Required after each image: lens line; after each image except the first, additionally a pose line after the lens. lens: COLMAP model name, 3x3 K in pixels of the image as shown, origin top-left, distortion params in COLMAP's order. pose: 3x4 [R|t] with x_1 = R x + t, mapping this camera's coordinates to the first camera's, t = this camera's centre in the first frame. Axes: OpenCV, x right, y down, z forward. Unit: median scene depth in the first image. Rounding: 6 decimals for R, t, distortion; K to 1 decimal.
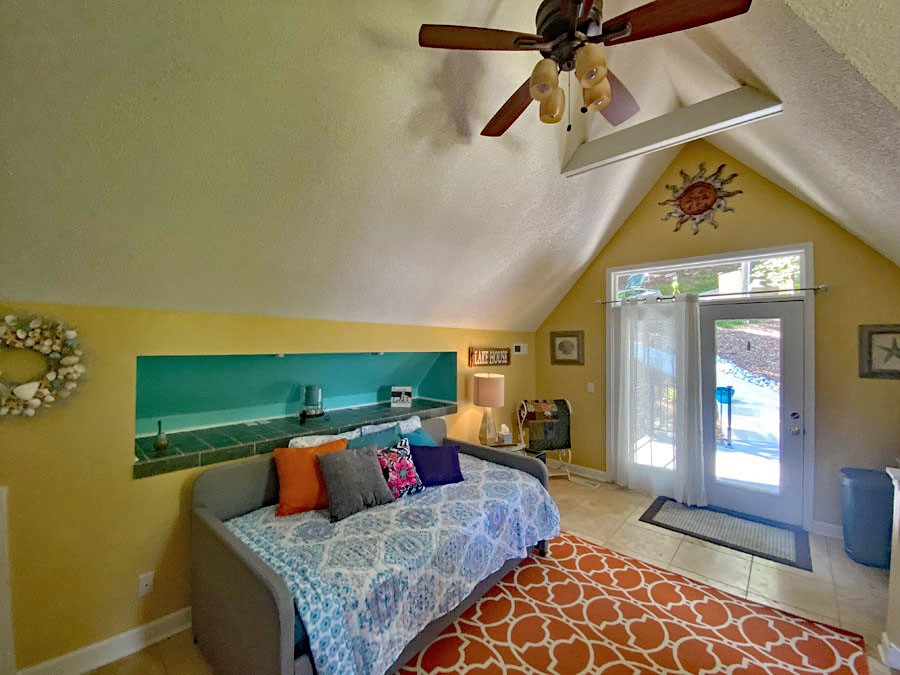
lens RADIAL K [[365.6, 0, 450.2], [0, 365.6, 339.6], [0, 0, 1]] dist [-0.014305, -0.001111]
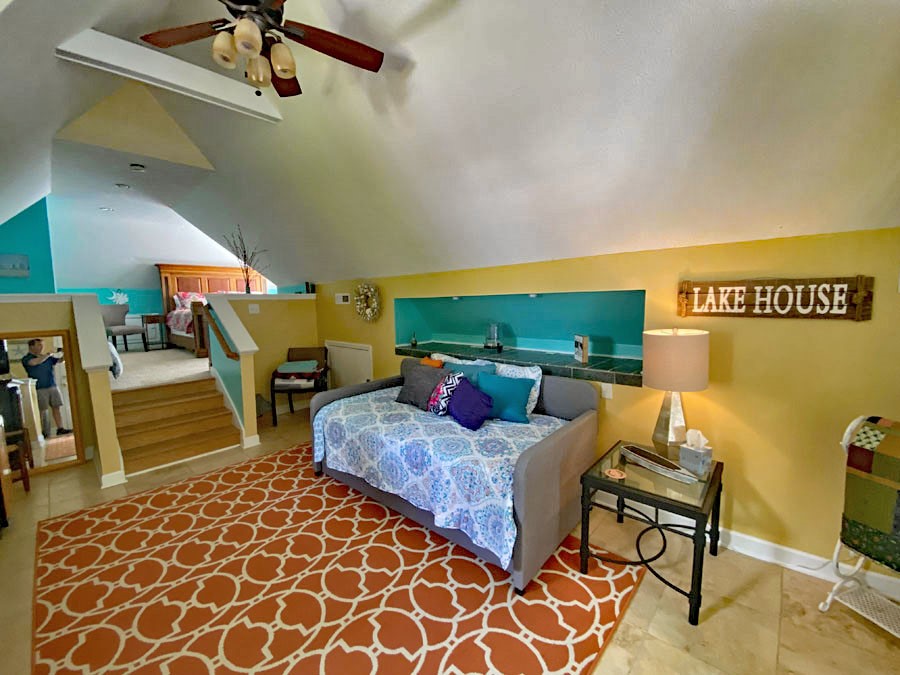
lens RADIAL K [[365.6, 0, 450.2], [0, 365.6, 341.4], [0, 0, 1]] dist [-0.014305, -0.001111]
pose [[0.000918, 0.092809, -0.995683, 0.981327], [0.025868, 0.995349, 0.092802, 0.081356], [0.999665, -0.025842, -0.001487, 0.997561]]
